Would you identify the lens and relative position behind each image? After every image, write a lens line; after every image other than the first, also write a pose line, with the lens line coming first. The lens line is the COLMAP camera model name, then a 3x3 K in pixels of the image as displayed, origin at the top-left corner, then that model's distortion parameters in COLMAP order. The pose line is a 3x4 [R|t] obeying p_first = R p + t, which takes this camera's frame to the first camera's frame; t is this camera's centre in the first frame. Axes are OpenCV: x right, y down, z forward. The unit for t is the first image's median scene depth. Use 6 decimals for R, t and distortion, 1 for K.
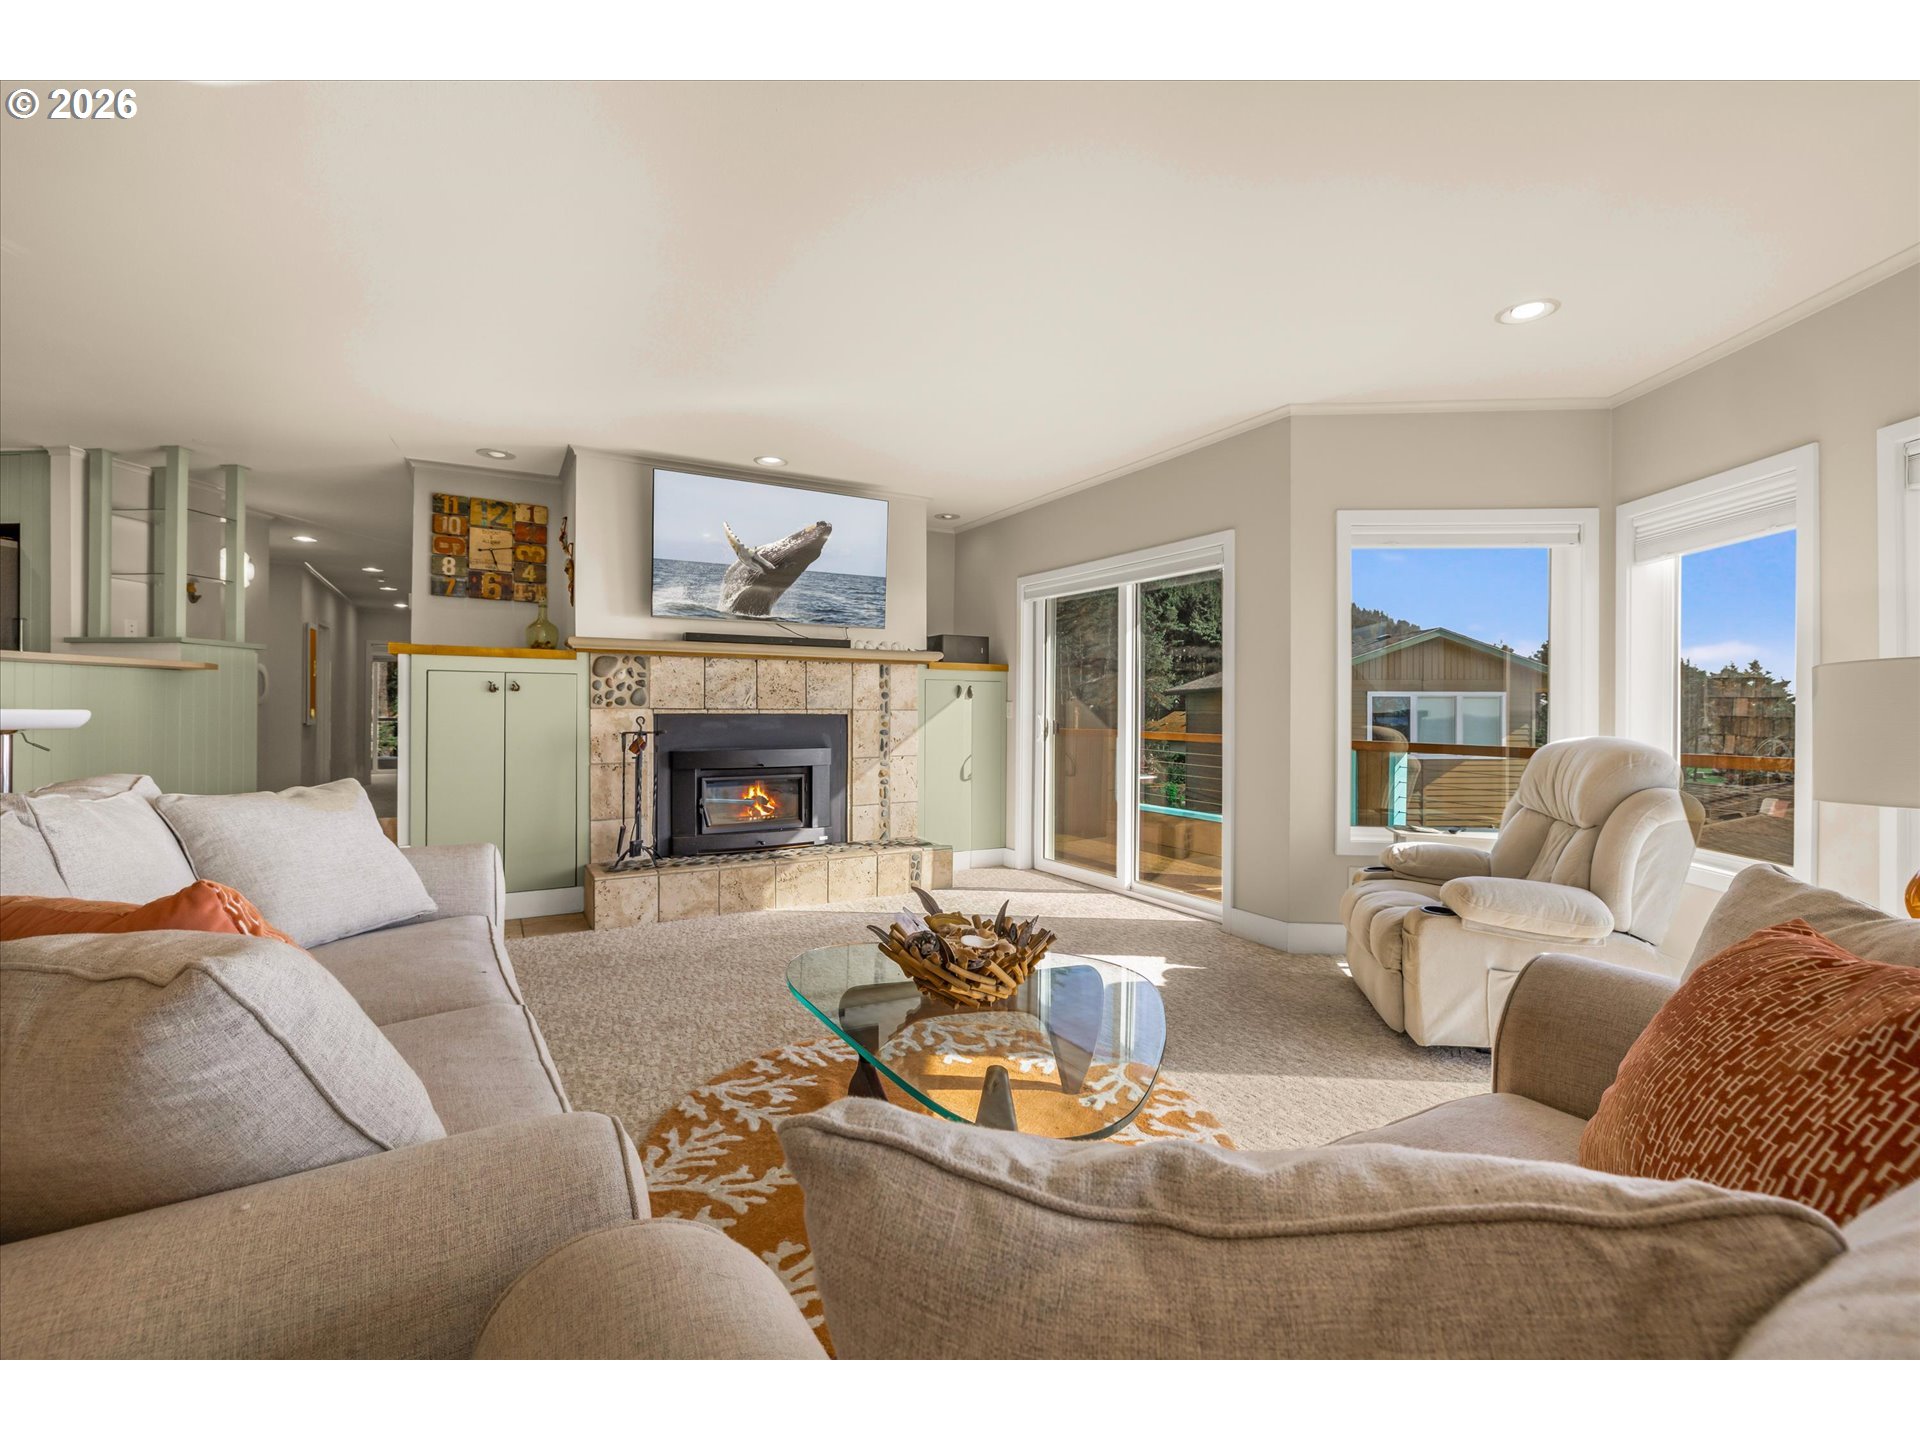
lens RADIAL K [[818.1, 0, 958.3], [0, 818.1, 707.4], [0, 0, 1]] dist [0.000904, 0.000362]
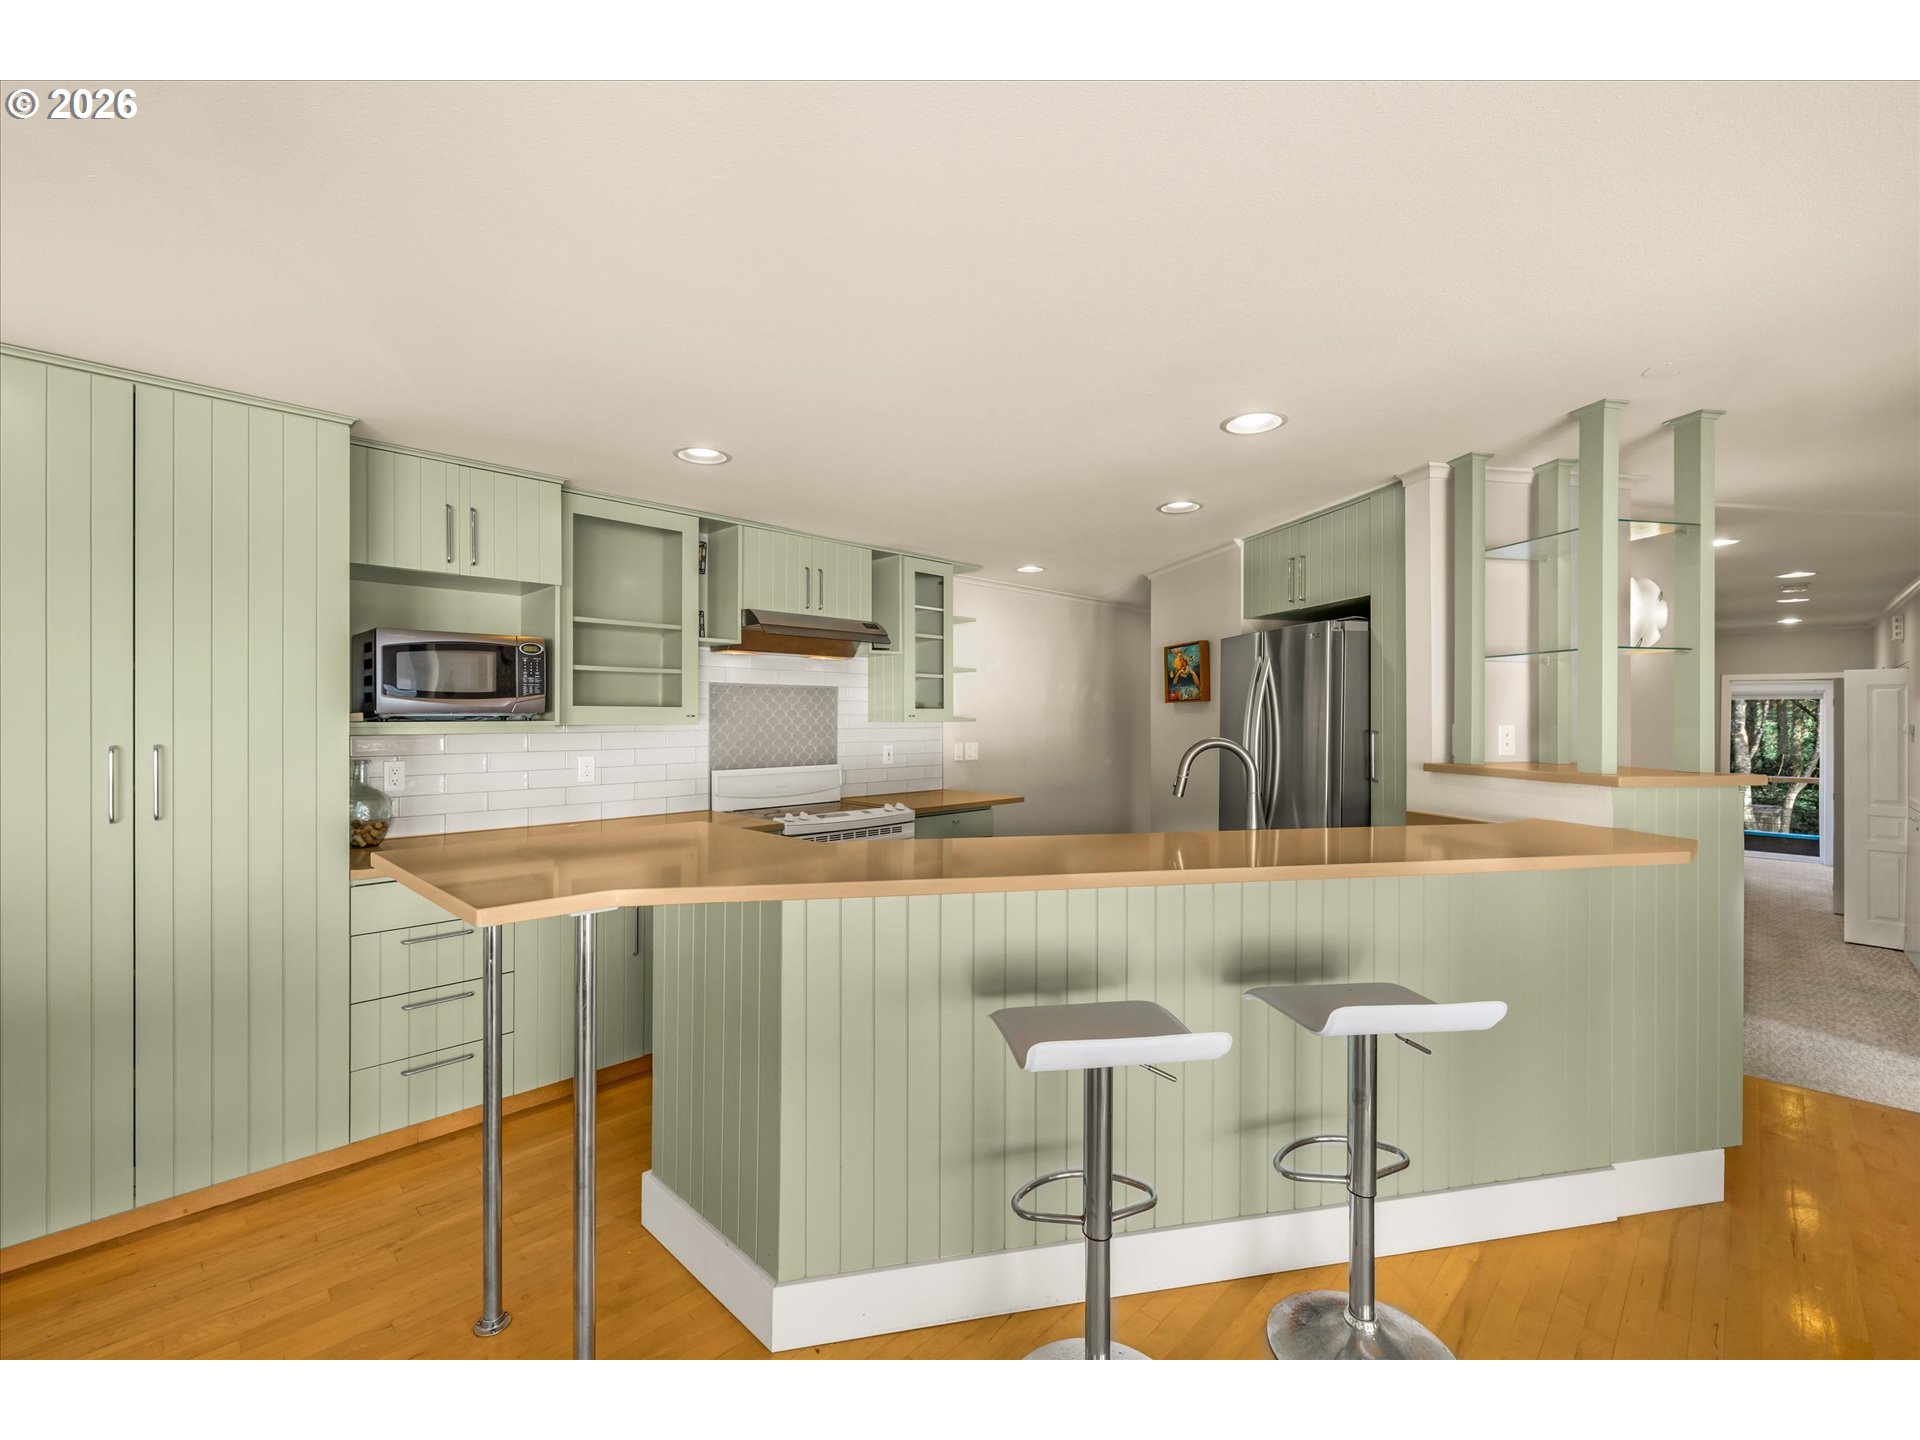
lens RADIAL K [[818.1, 0, 958.3], [0, 818.1, 707.4], [0, 0, 1]] dist [0.000904, 0.000362]
pose [[0.267425, -0.010938, -0.963517, -0.566292], [0.002603, 0.999940, -0.010629, -0.122775], [0.963575, 0.000334, 0.267437, 0.473642]]
